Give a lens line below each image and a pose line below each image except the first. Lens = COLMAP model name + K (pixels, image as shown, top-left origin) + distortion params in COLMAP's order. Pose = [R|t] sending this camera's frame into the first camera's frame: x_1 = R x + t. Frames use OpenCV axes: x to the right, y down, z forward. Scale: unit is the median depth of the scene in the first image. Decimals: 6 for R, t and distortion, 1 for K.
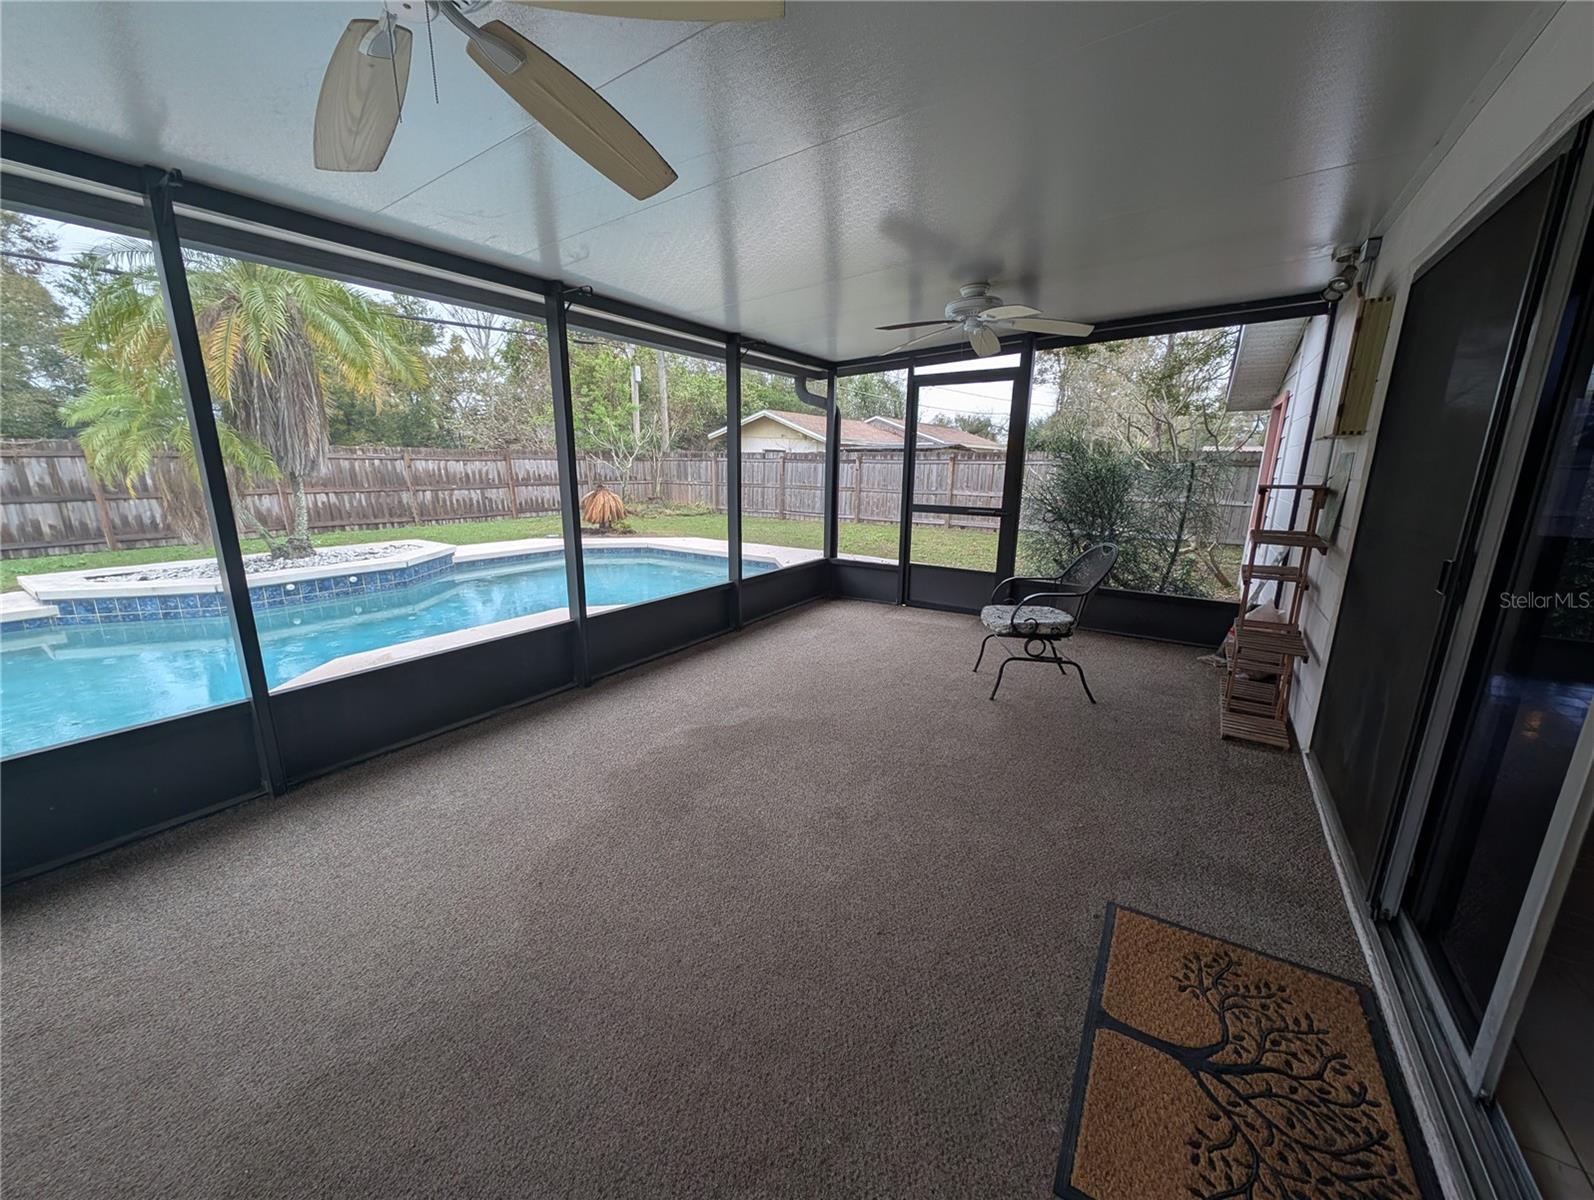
lens RADIAL K [[594.7, 0, 795.0], [0, 594.7, 600.2], [0, 0, 1]] dist [0.005892, -0.001562]
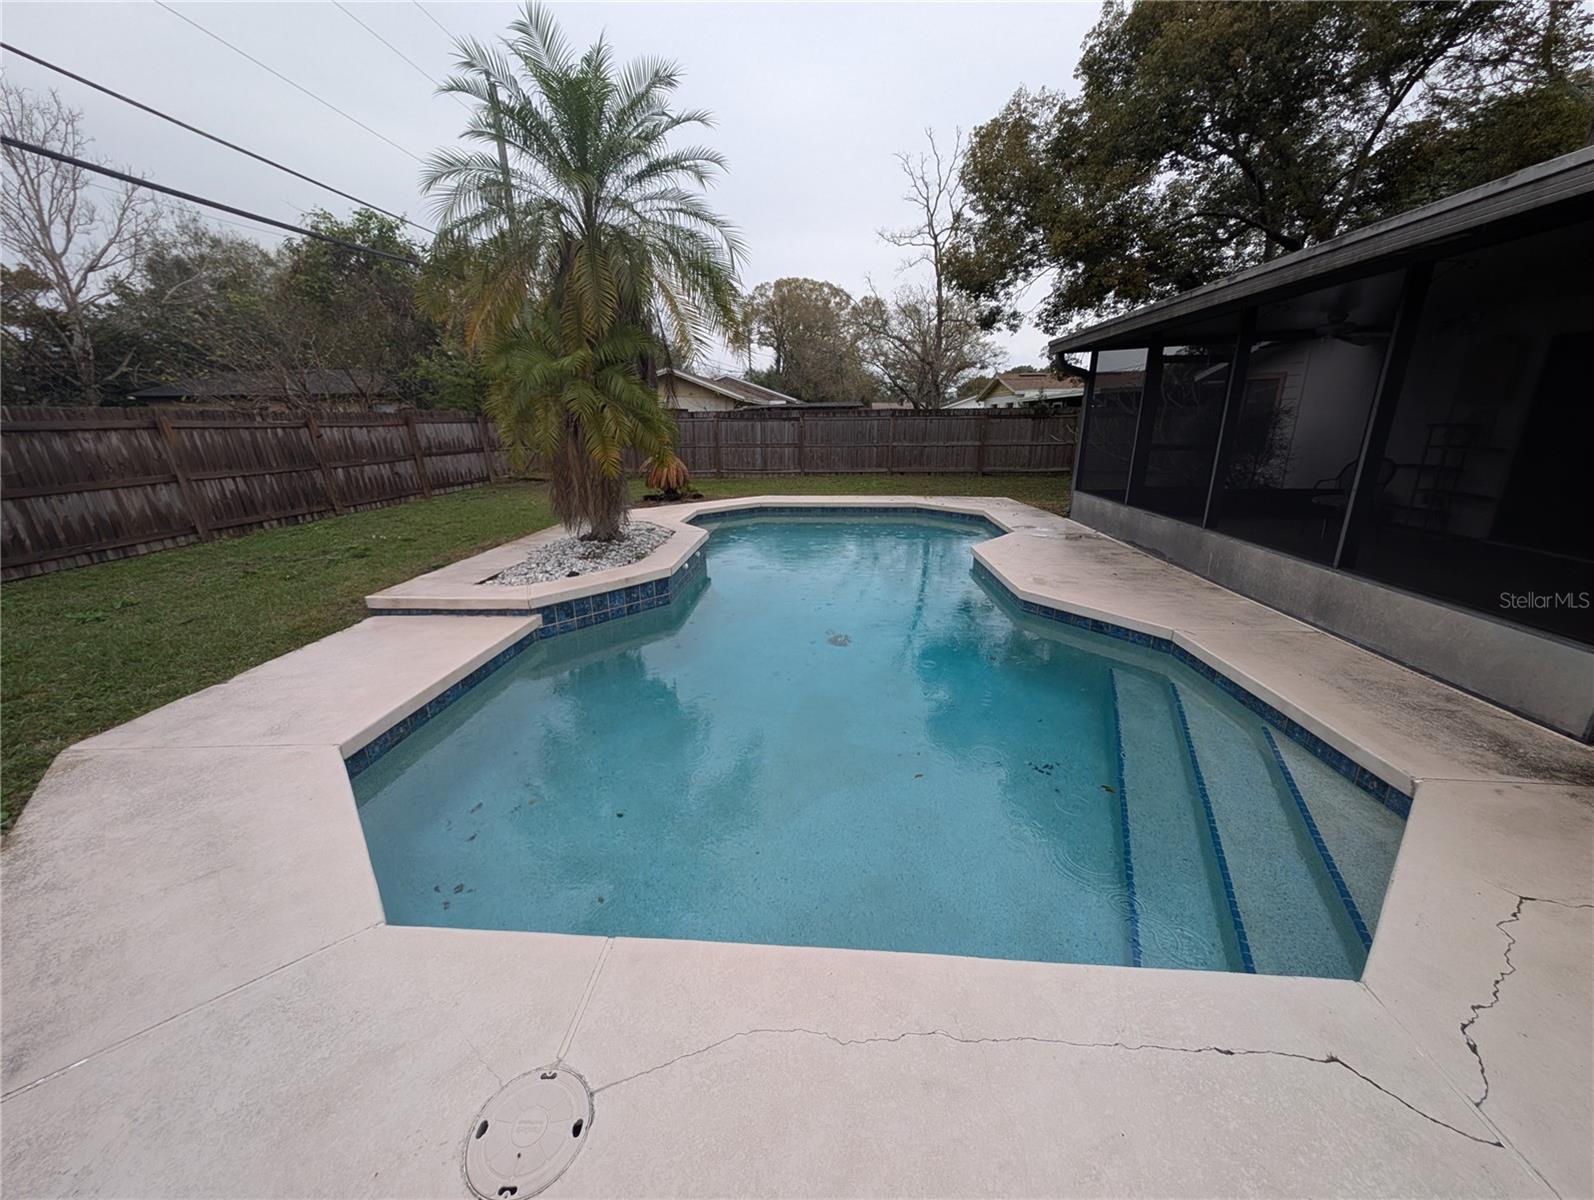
lens RADIAL K [[594.7, 0, 803.2], [0, 594.7, 602.8], [0, 0, 1]] dist [0.005892, -0.001562]
pose [[0.862933, -0.164348, 0.477845, -0.483254], [0.128447, 0.985913, 0.107129, -0.017861], [-0.488720, -0.031067, 0.871887, 0.035788]]
